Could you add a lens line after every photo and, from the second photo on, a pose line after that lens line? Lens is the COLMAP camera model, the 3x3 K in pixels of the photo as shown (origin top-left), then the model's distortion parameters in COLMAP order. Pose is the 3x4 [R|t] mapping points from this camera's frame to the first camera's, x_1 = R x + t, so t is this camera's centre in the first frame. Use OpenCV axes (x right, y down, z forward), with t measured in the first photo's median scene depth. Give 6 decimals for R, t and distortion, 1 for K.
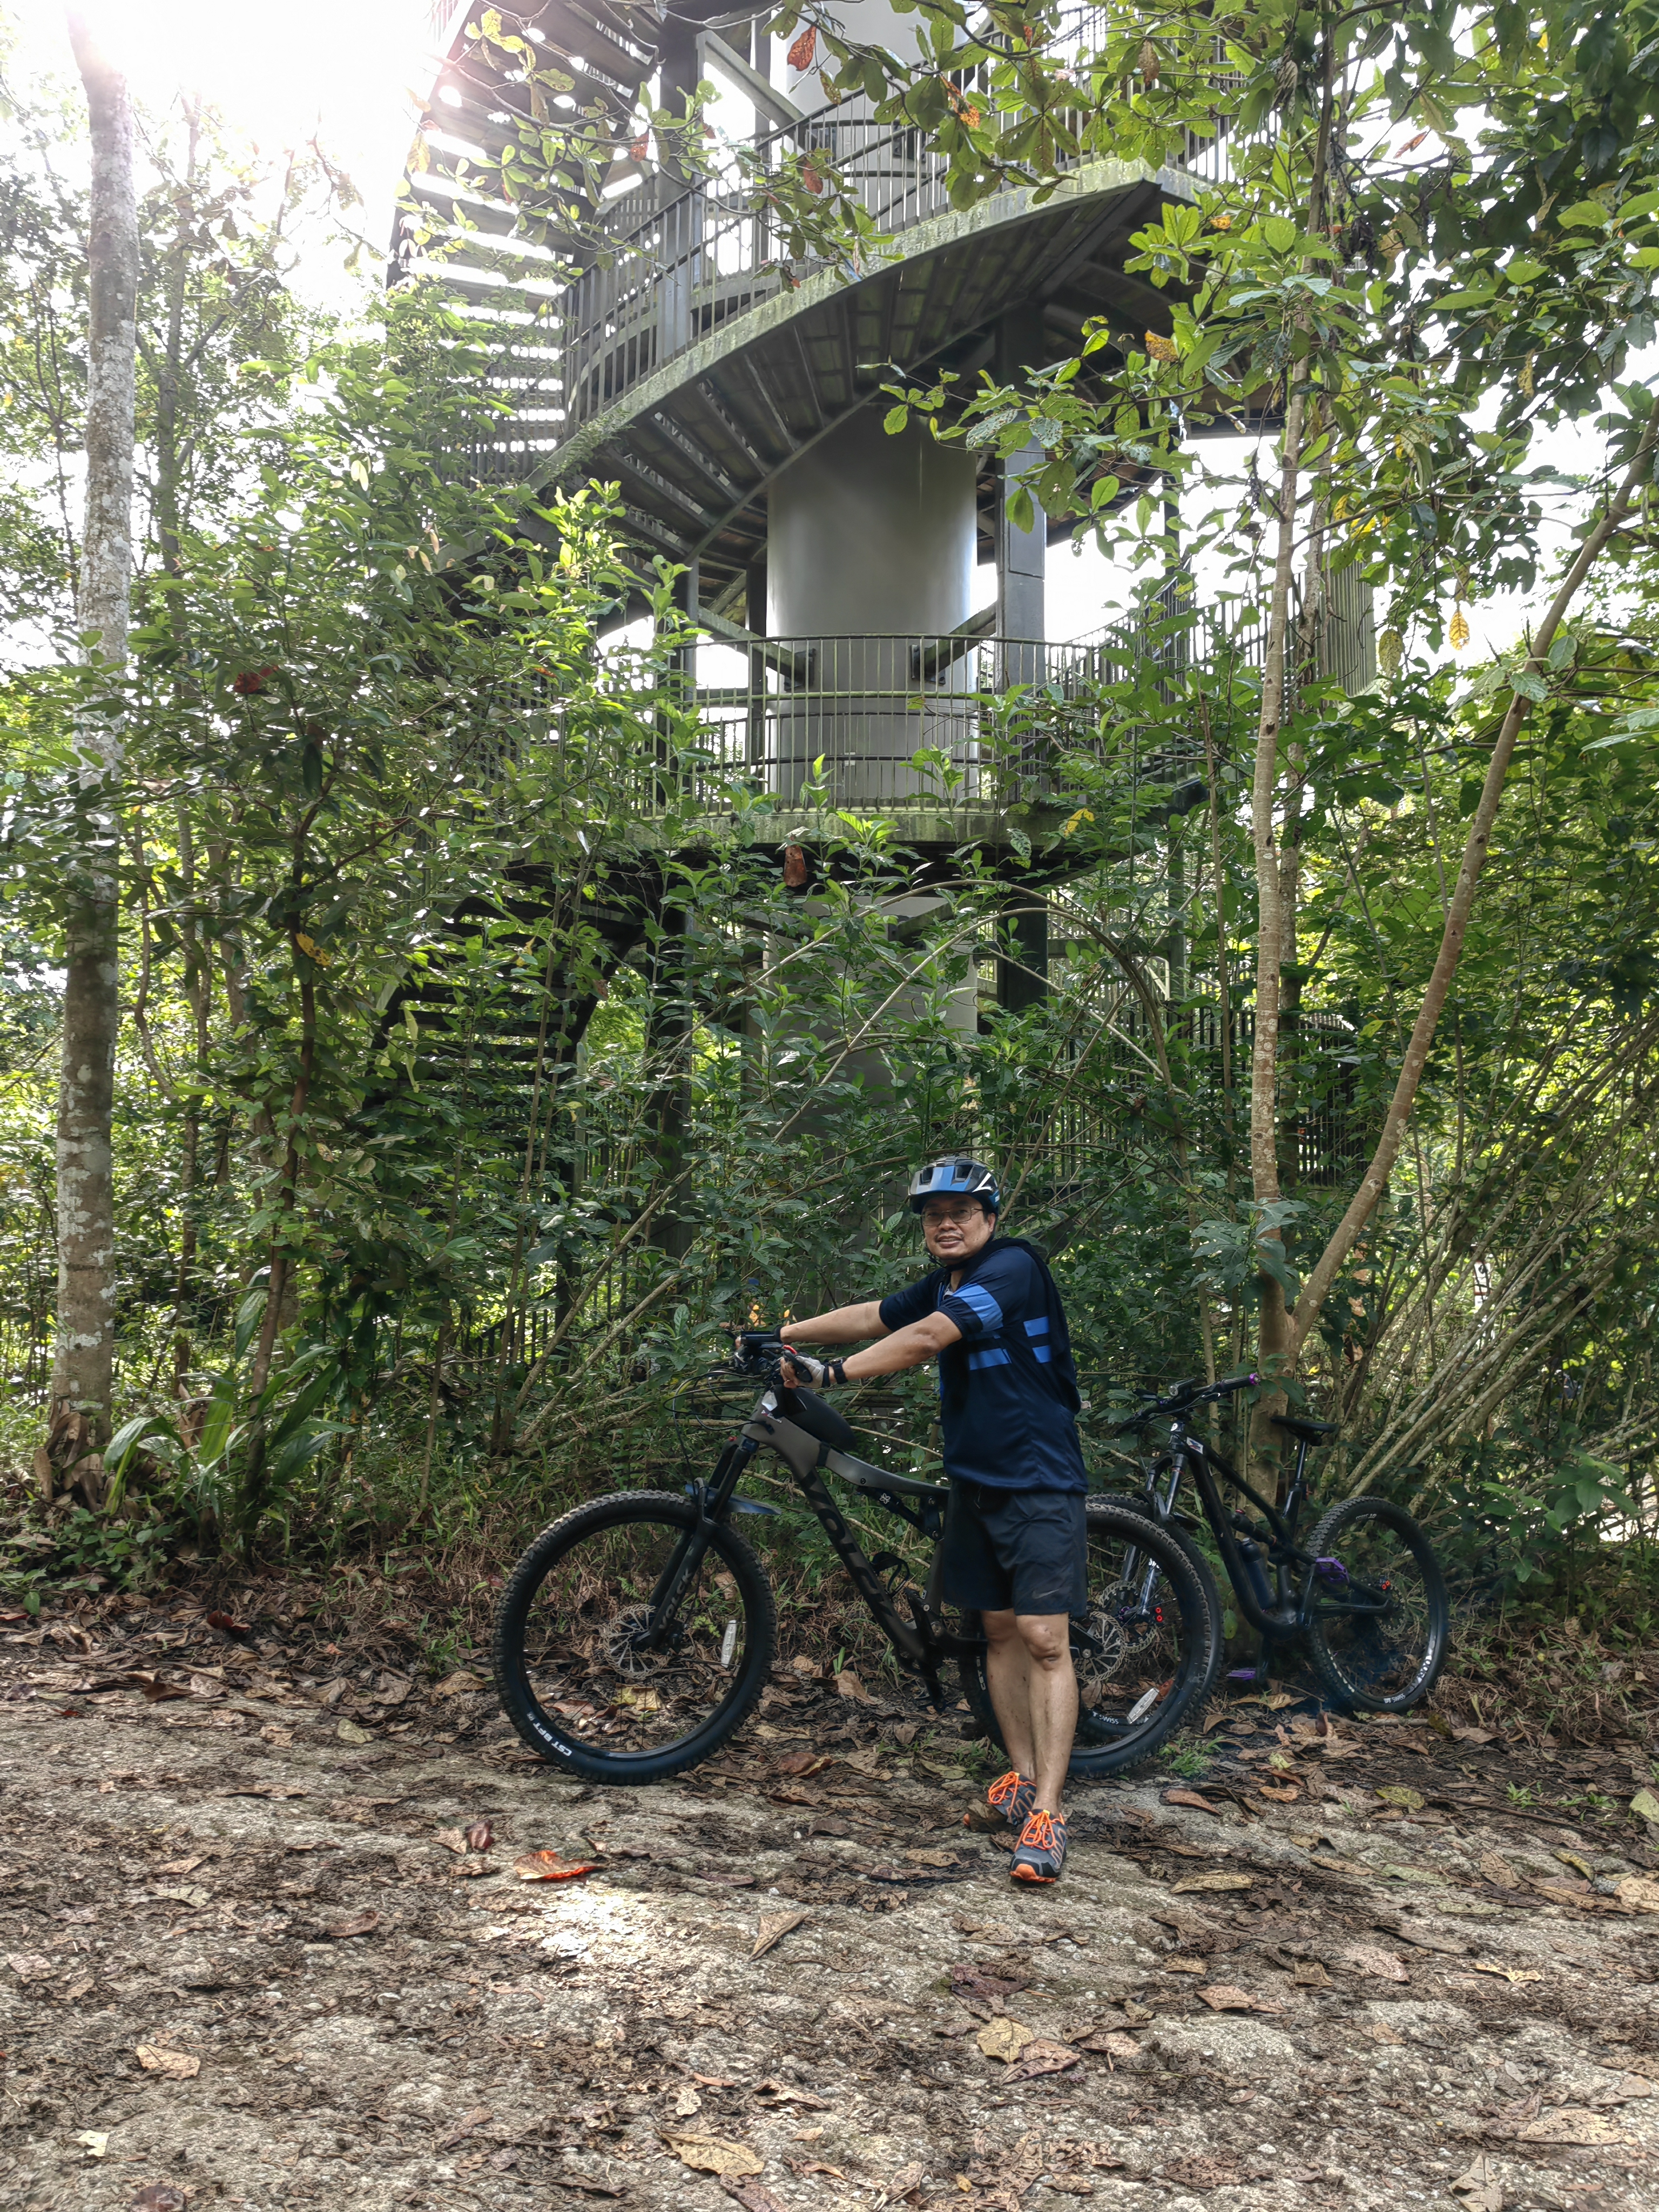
lens RADIAL K [[1724.3, 0, 828.9], [0, 1724.3, 1047.8], [0, 0, 1]] dist [0.047379, -0.074063]
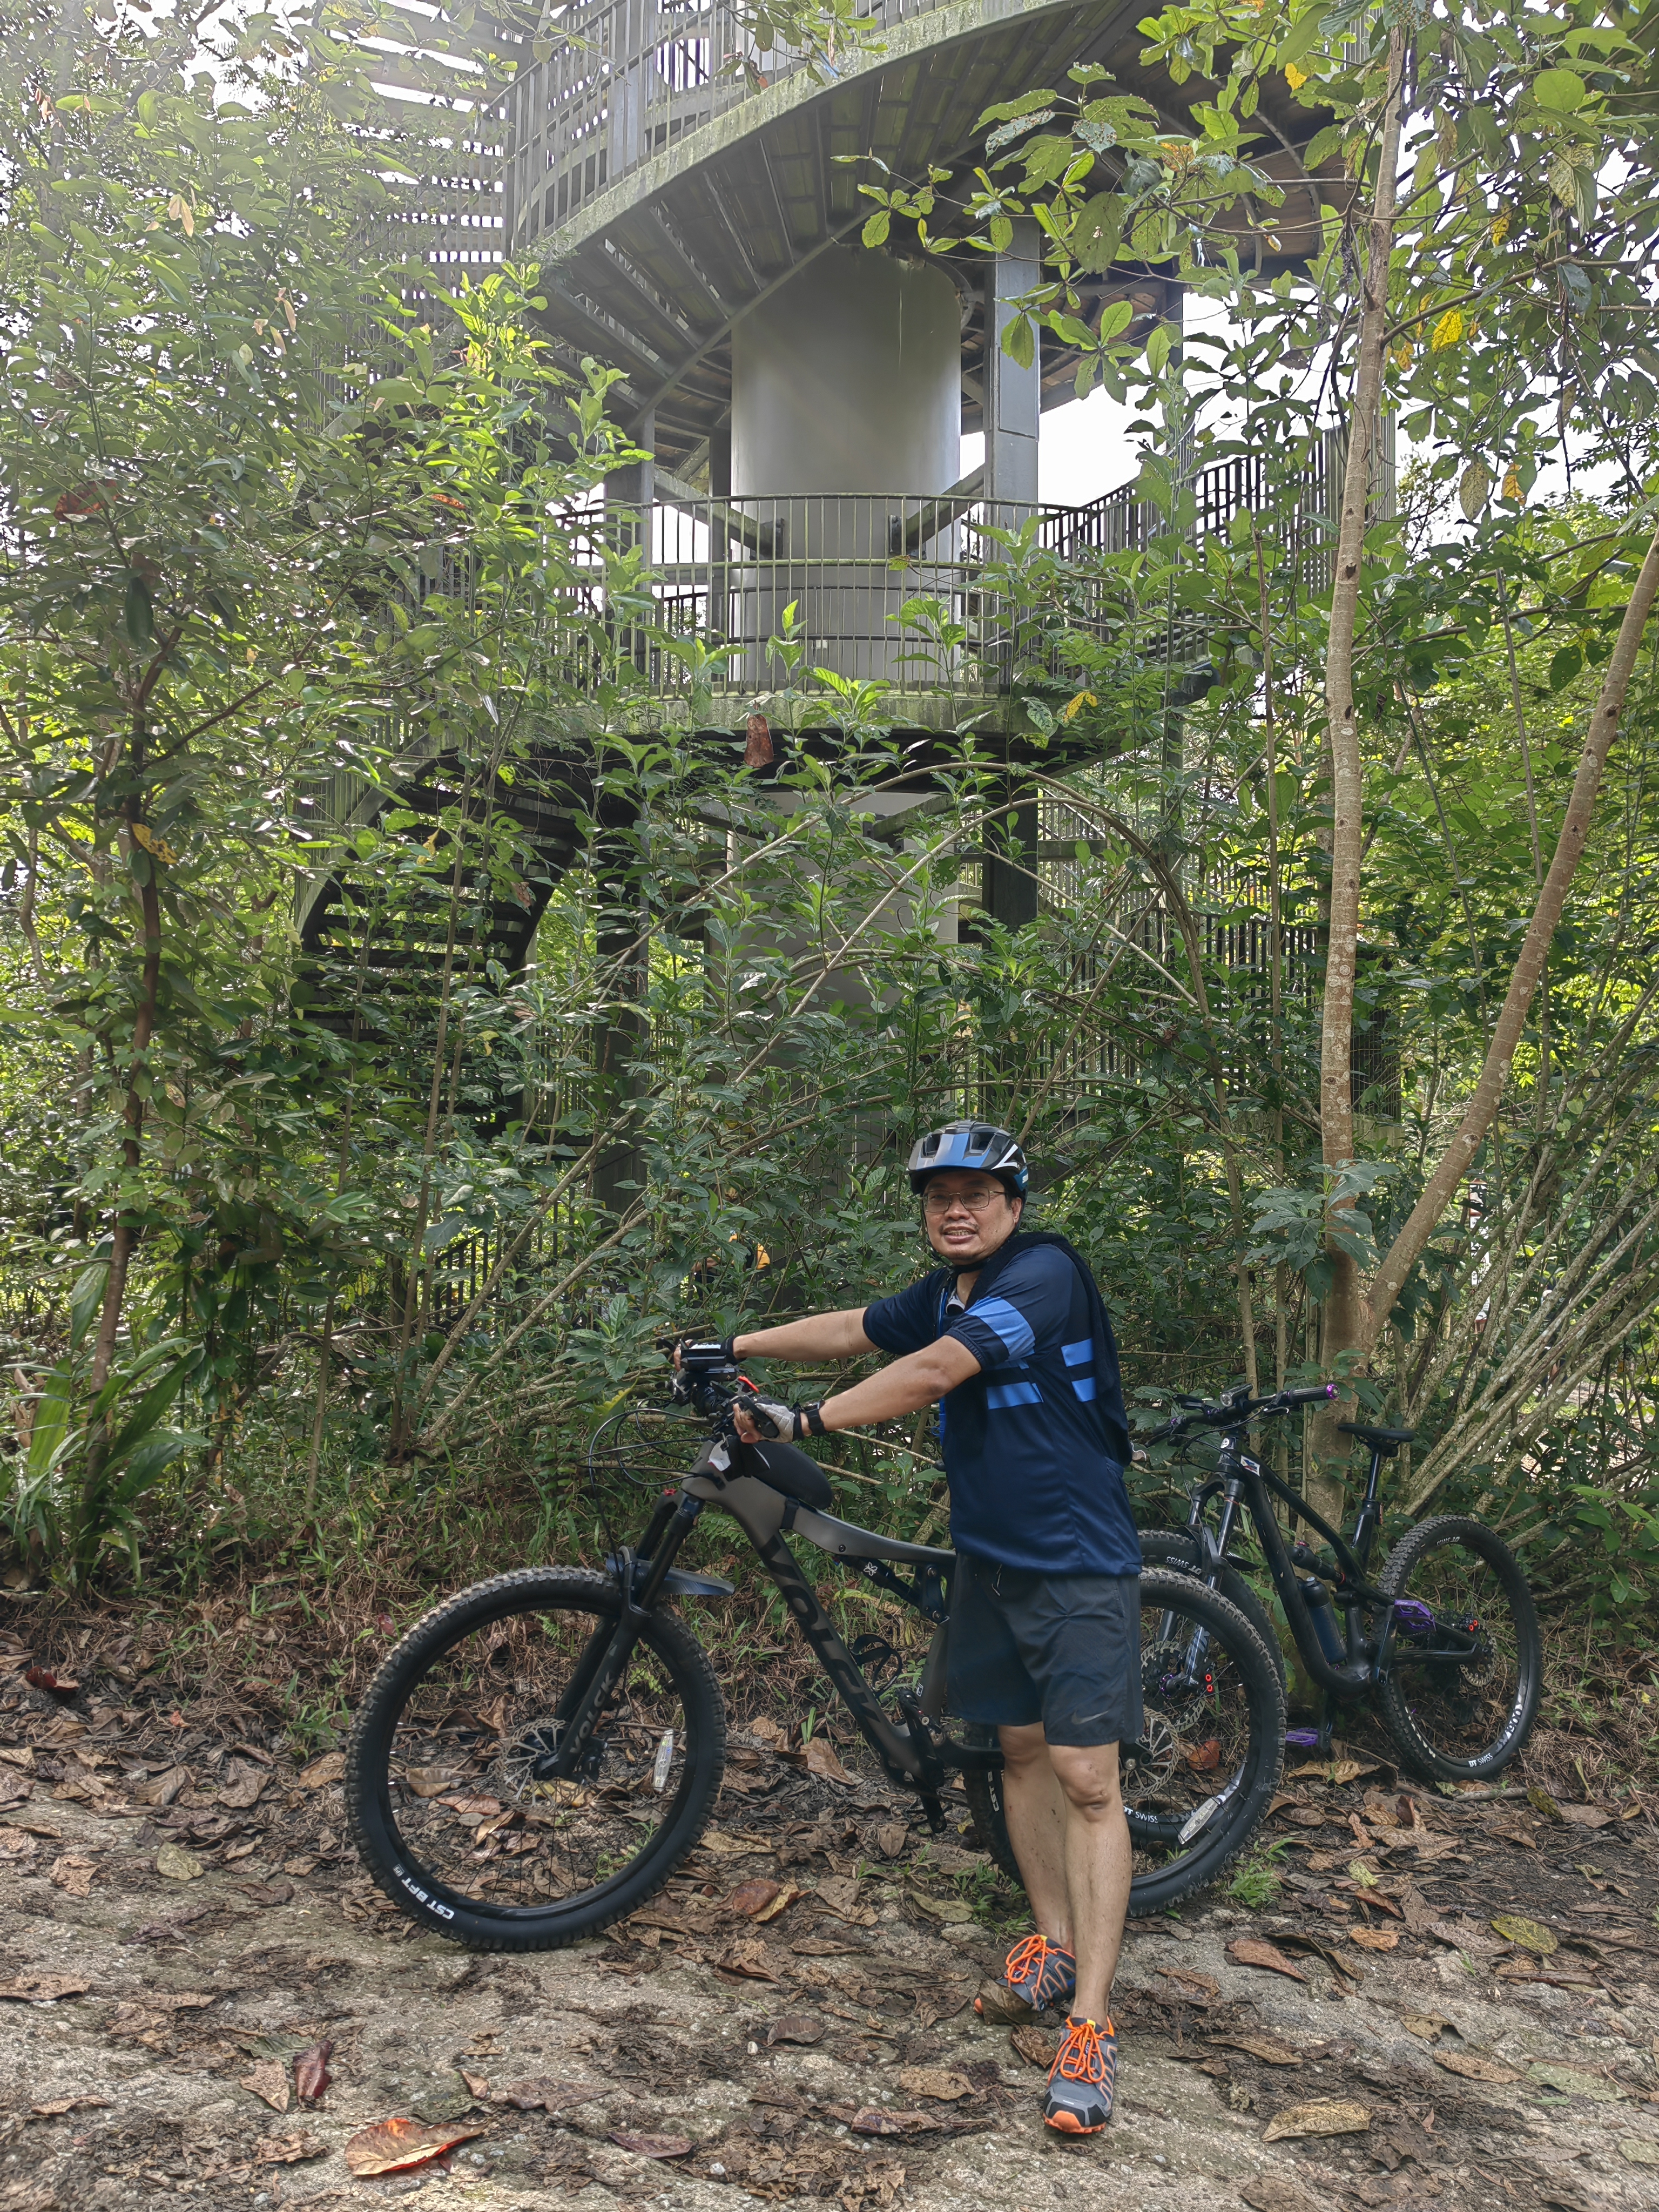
lens RADIAL K [[1724.3, 0, 828.9], [0, 1724.3, 1047.8], [0, 0, 1]] dist [0.047379, -0.074063]
pose [[0.999835, 0.002398, 0.017981, 0.000055], [-0.003389, 0.998466, 0.055271, -0.008775], [-0.017820, -0.055323, 0.998309, 0.212372]]
